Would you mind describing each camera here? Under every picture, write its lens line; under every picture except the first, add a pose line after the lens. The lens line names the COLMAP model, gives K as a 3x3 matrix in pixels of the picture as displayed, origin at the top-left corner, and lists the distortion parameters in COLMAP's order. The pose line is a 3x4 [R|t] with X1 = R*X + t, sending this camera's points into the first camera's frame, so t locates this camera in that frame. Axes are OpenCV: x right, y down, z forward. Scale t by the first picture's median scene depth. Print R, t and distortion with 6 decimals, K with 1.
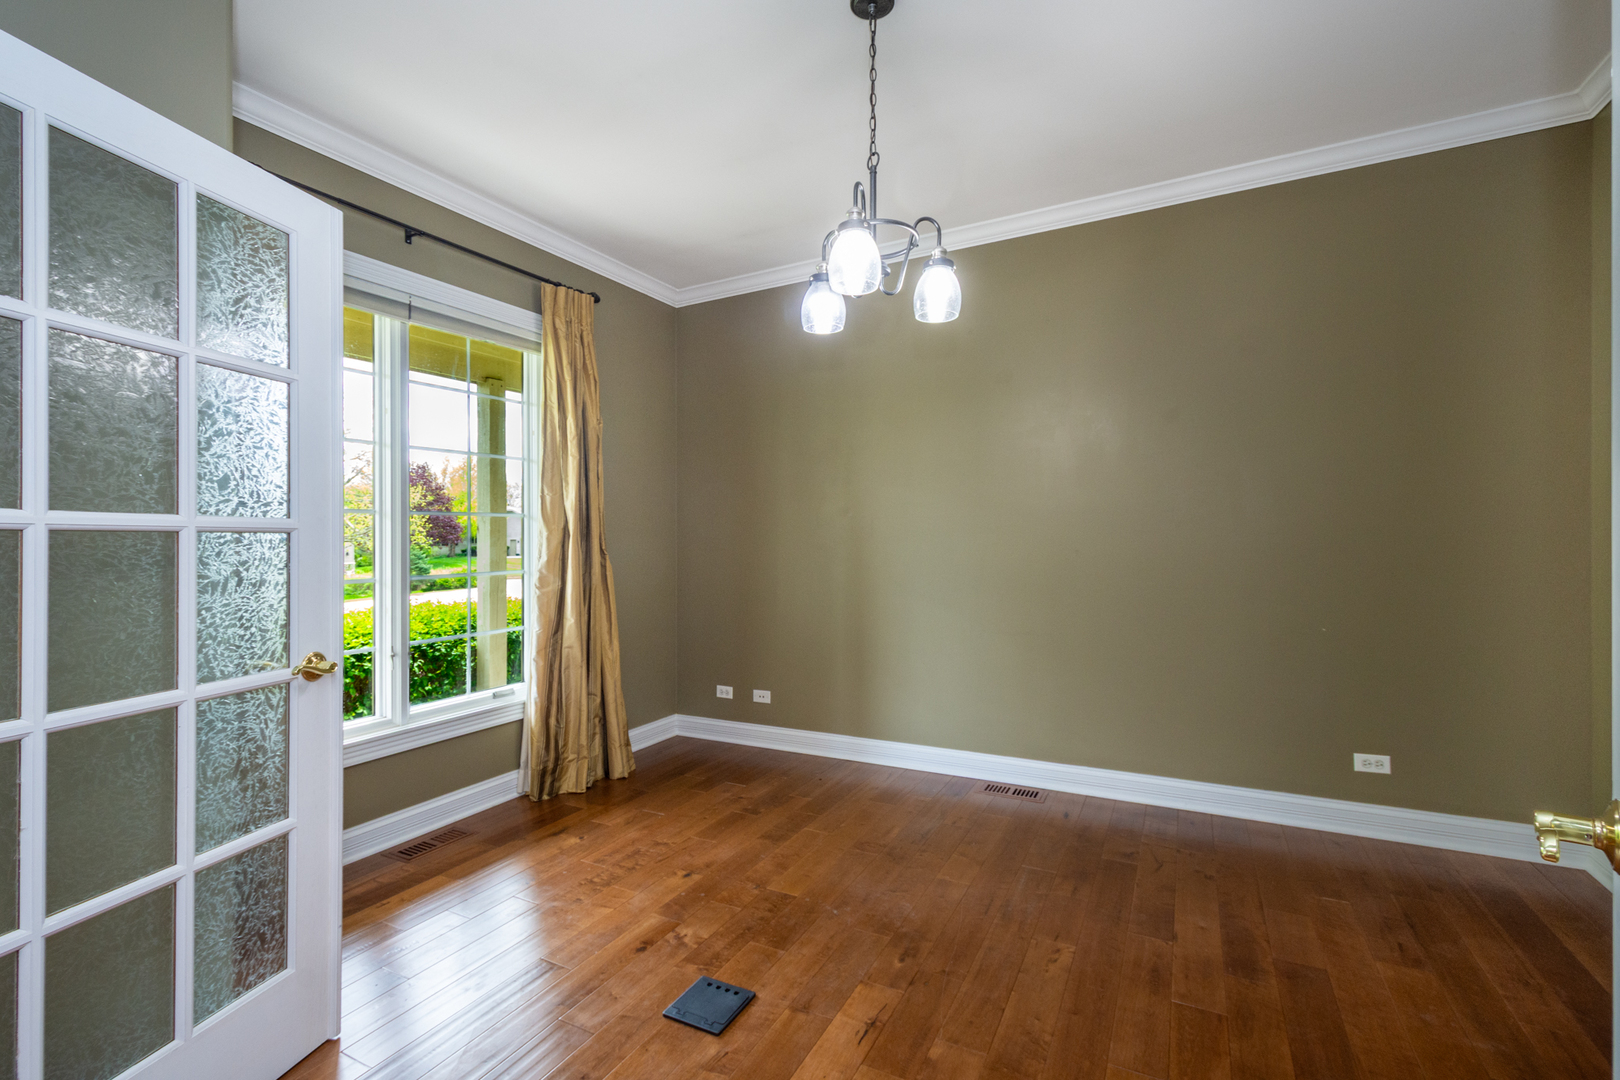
lens RADIAL K [[709.4, 0, 819.2], [0, 709.4, 538.0], [0, 0, 1]] dist [-0.000339, -0.000244]
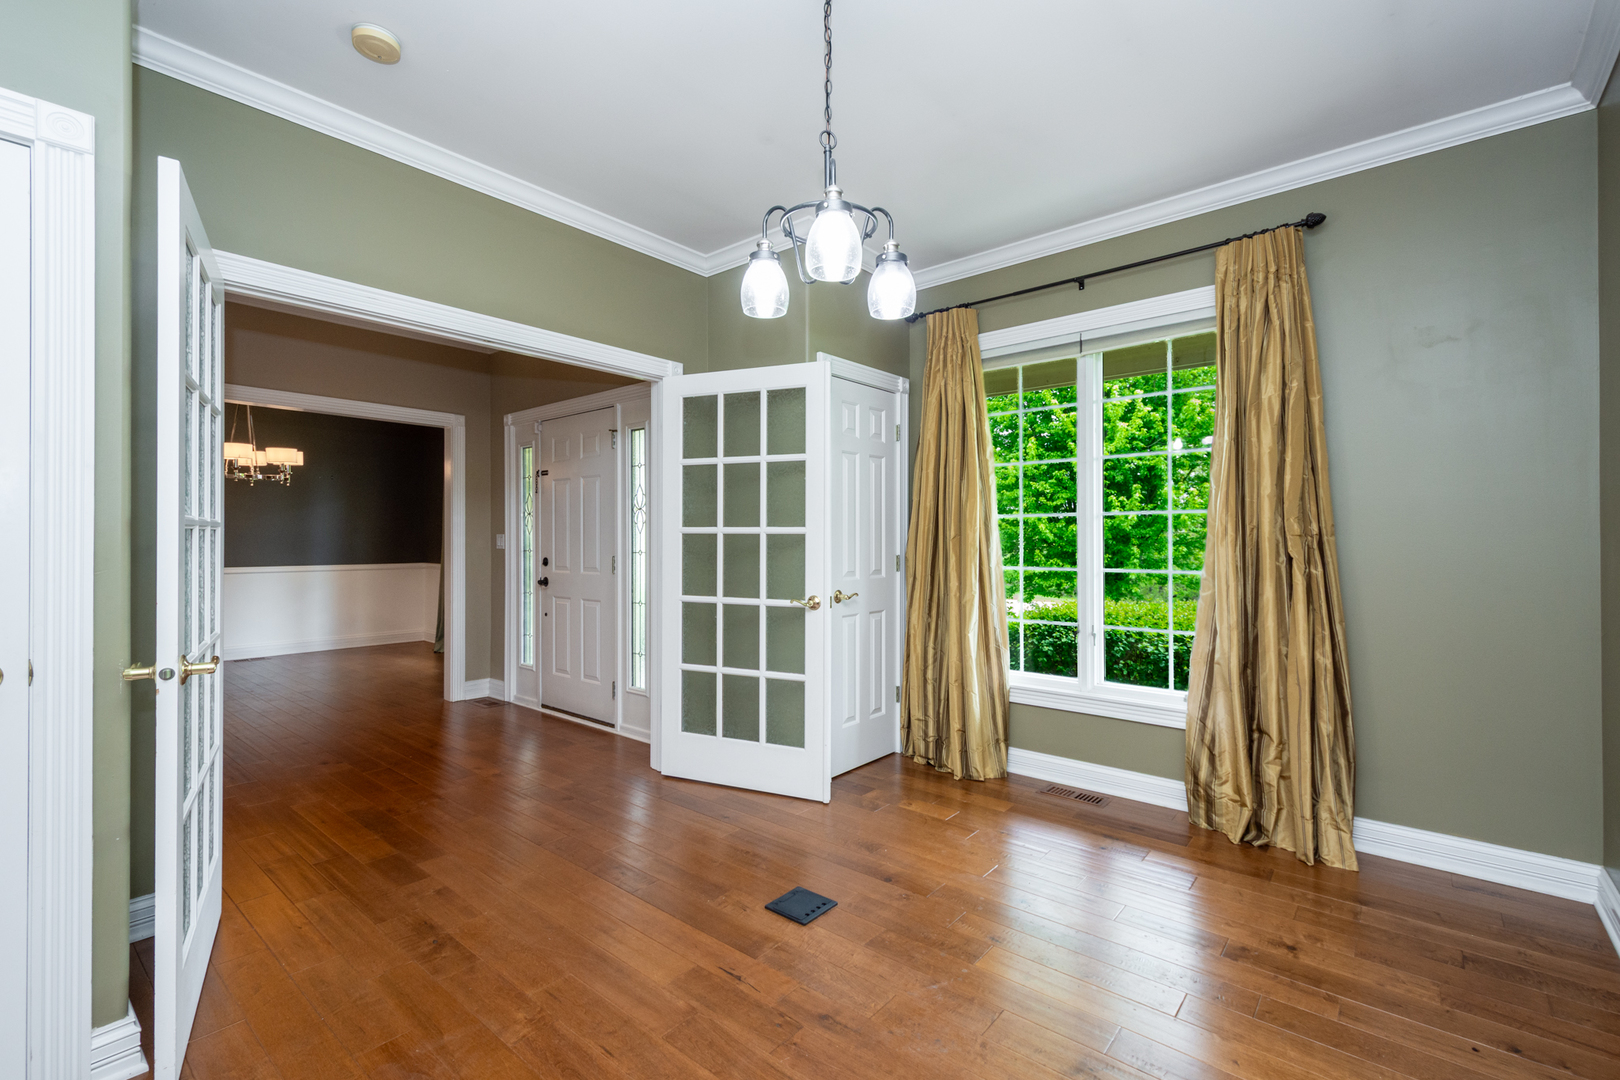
lens RADIAL K [[709.4, 0, 819.2], [0, 709.4, 538.0], [0, 0, 1]] dist [-0.000339, -0.000244]
pose [[-0.221291, 0.004883, -0.975196, 0.721209], [0.000848, 0.999988, 0.004815, -0.004334], [0.975207, 0.000239, -0.221292, 0.879001]]
